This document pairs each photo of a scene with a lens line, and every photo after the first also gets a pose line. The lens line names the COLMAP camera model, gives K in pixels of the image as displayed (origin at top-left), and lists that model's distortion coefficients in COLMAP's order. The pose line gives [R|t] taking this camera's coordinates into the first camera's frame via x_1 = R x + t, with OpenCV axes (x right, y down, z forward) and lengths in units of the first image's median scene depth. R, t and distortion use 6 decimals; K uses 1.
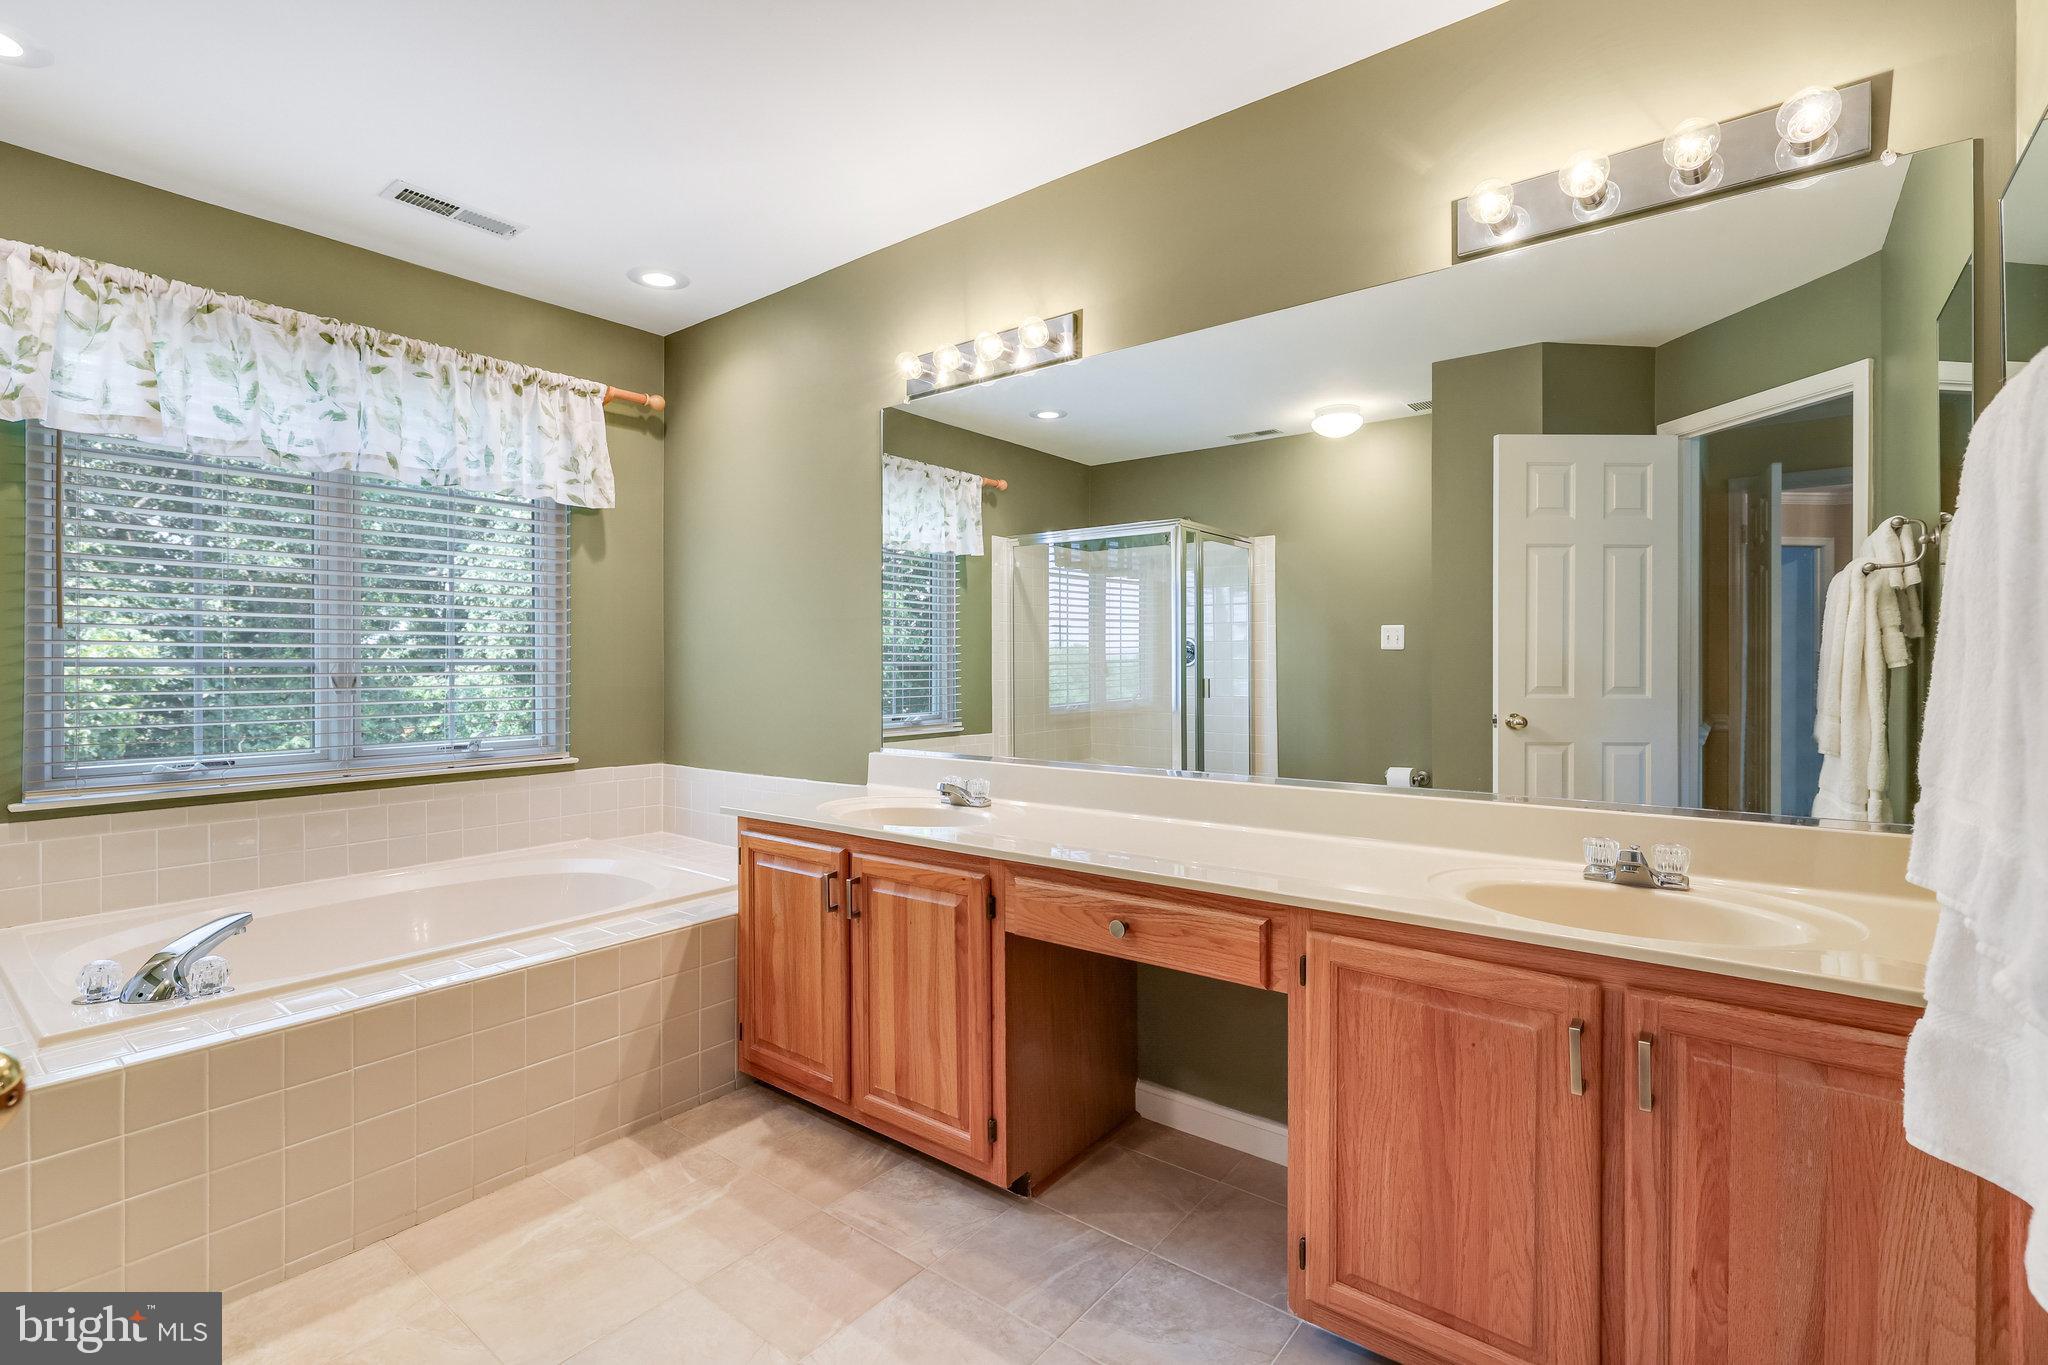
lens RADIAL K [[939.7, 0, 994.5], [0, 939.7, 667.9], [0, 0, 1]] dist [0.000398, 0.000300]
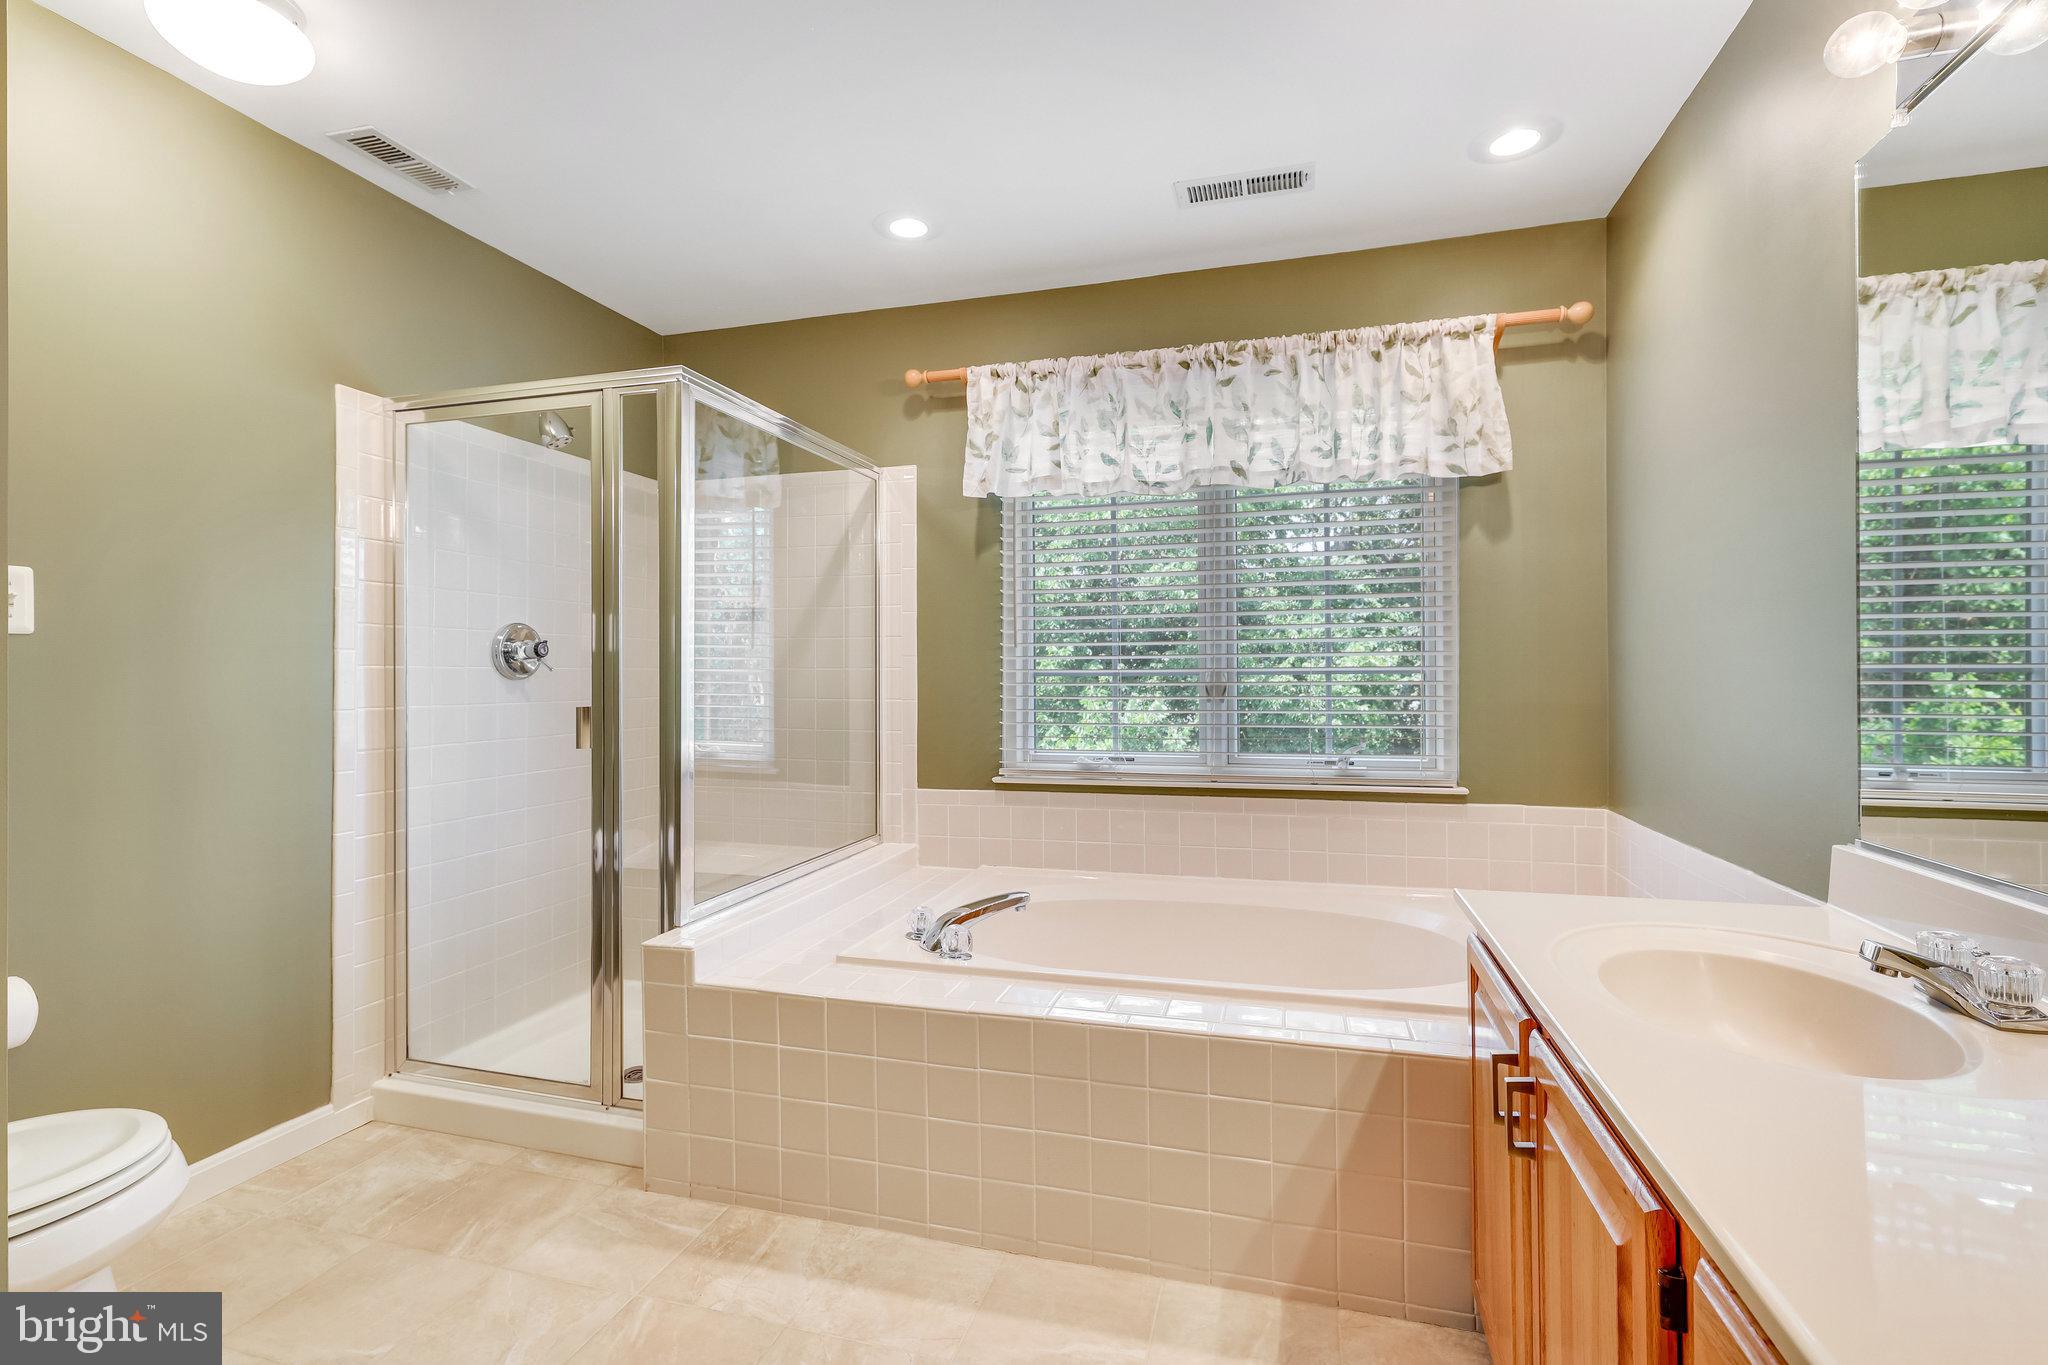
lens RADIAL K [[920.0, 0, 1029.4], [0, 920.0, 675.4], [0, 0, 1]] dist [0.001025, 0.000267]
pose [[0.391928, 0.000450, -0.919996, 0.182608], [0.002972, 0.999994, 0.001755, -0.004651], [0.919991, -0.003422, 0.391924, 0.453518]]
